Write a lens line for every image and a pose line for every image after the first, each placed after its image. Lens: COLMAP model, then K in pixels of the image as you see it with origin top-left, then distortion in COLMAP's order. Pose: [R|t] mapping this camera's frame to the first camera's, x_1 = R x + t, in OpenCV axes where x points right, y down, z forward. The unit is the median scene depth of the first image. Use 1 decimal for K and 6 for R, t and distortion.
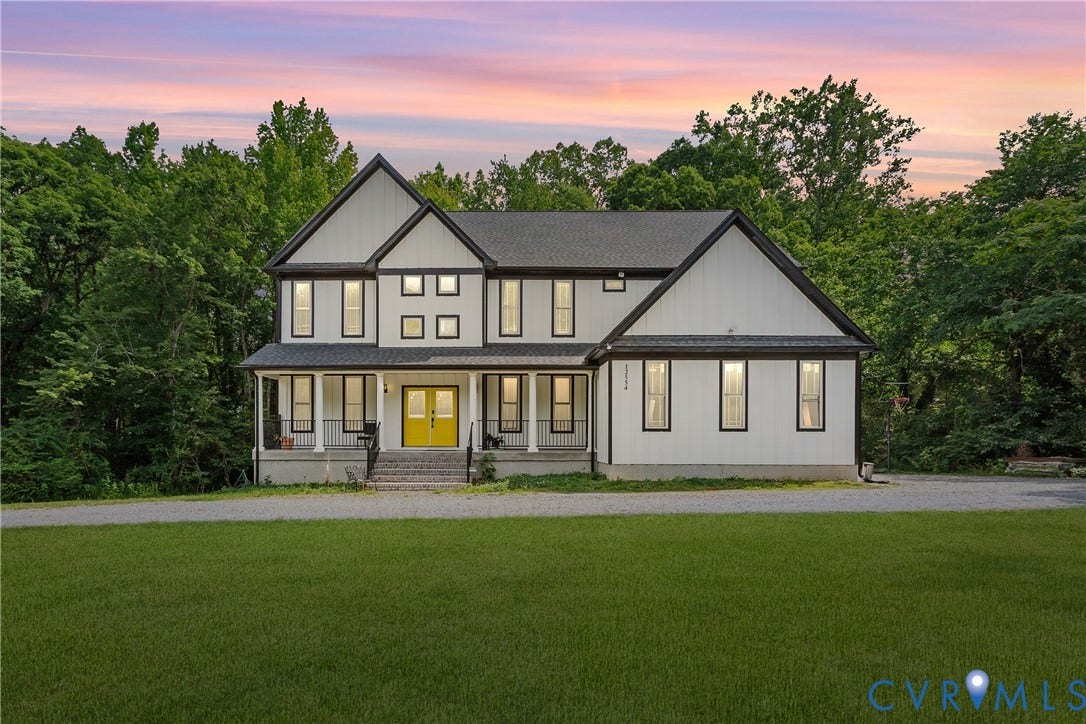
lens RADIAL K [[630.0, 0, 491.4], [0, 630.0, 452.9], [0, 0, 1]] dist [-0.014473, 0.011834]
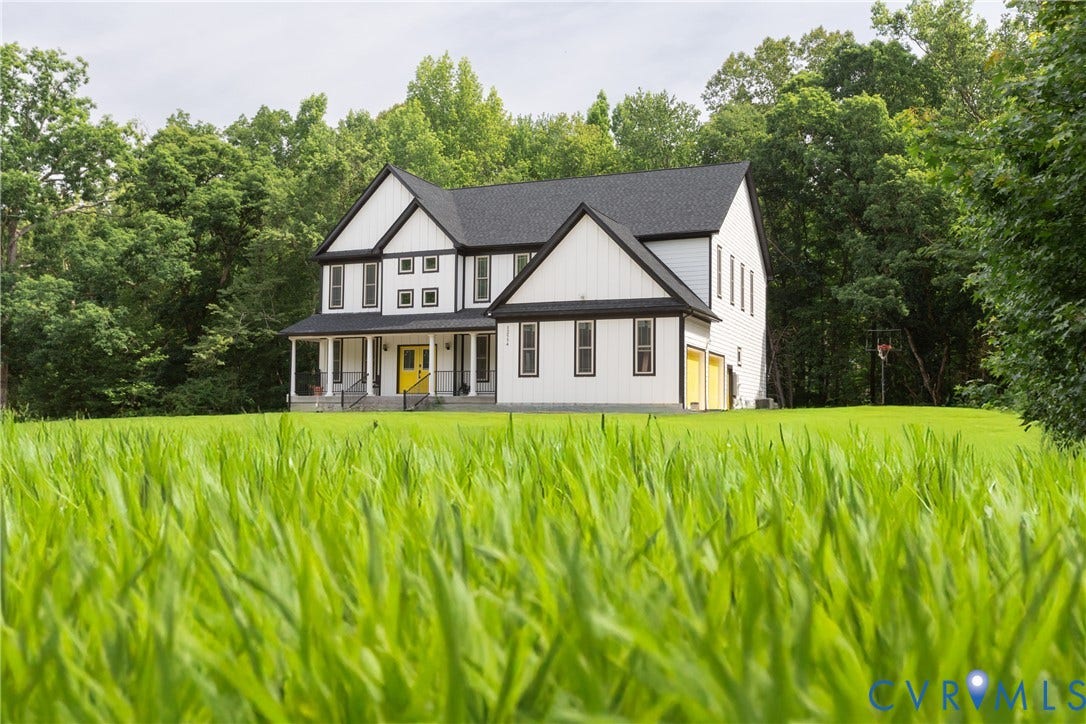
lens RADIAL K [[974.0, 0, 544.9], [0, 974.0, 361.5], [0, 0, 1]] dist [0.010718, -0.000161]
pose [[0.927444, -0.015451, -0.373643, 0.854996], [-0.014376, 0.996935, -0.076908, 0.071196], [0.373686, 0.076699, 0.924379, -0.682539]]
